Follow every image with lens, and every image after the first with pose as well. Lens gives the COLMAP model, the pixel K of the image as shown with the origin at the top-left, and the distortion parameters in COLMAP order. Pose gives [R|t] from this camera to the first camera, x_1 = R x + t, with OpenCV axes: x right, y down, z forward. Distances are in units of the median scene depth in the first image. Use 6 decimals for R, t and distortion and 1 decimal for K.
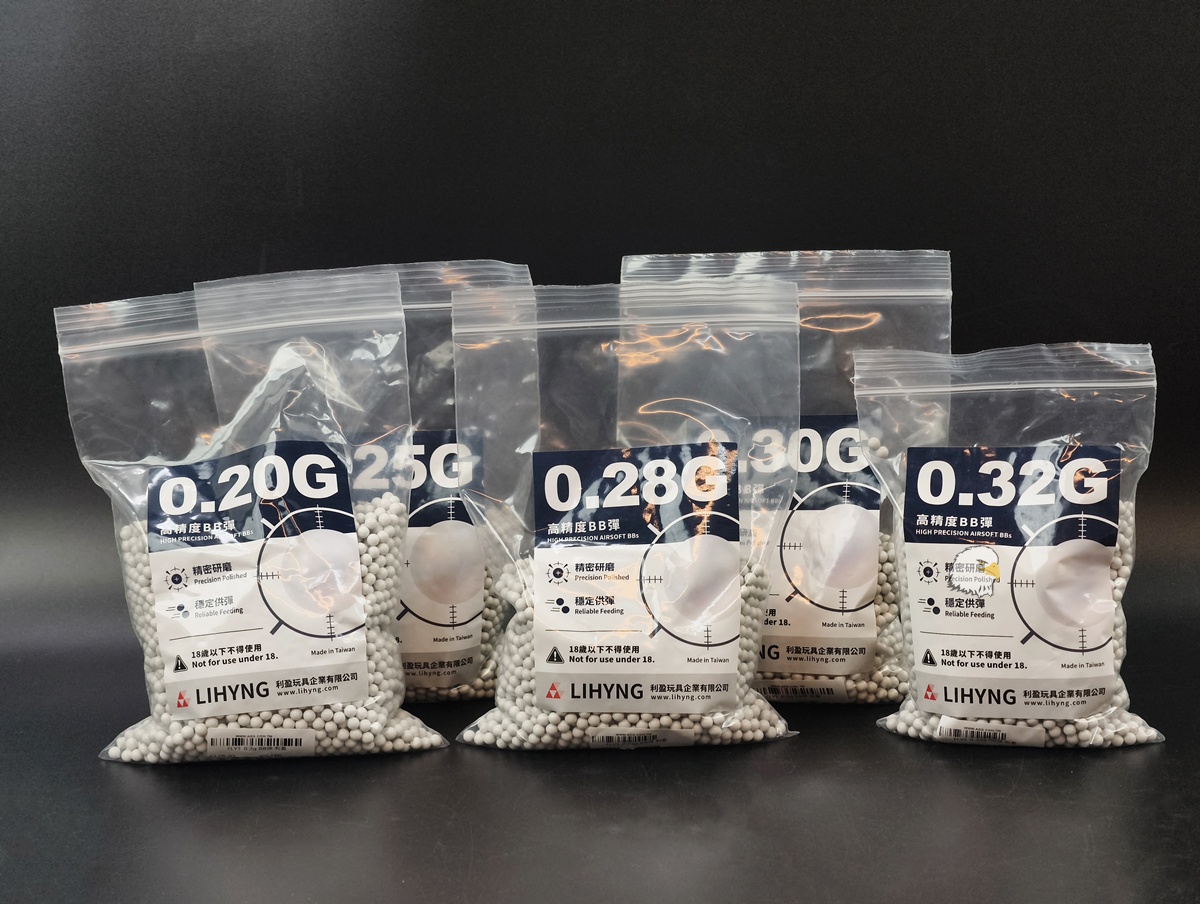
lens RADIAL K [[2915.8, 0, 600.0], [0, 2915.8, 452.0], [0, 0, 1]] dist [0.309312, -0.321713]
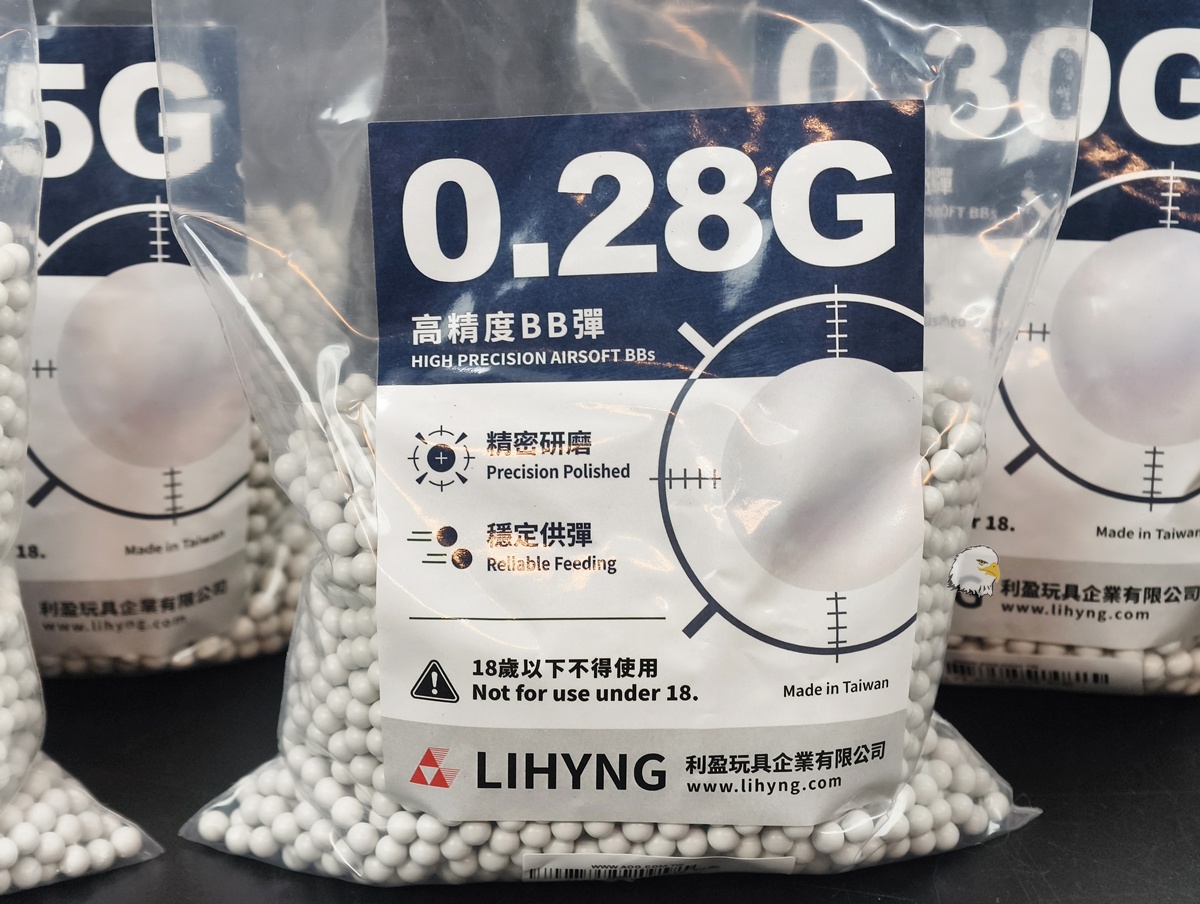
lens RADIAL K [[2915.8, 0, 600.0], [0, 2915.8, 452.0], [0, 0, 1]] dist [0.309312, -0.321713]
pose [[0.998445, -0.003741, 0.055628, -0.014705], [-0.010027, 0.969427, 0.245176, -0.051011], [-0.054844, -0.245352, 0.967881, 0.632144]]
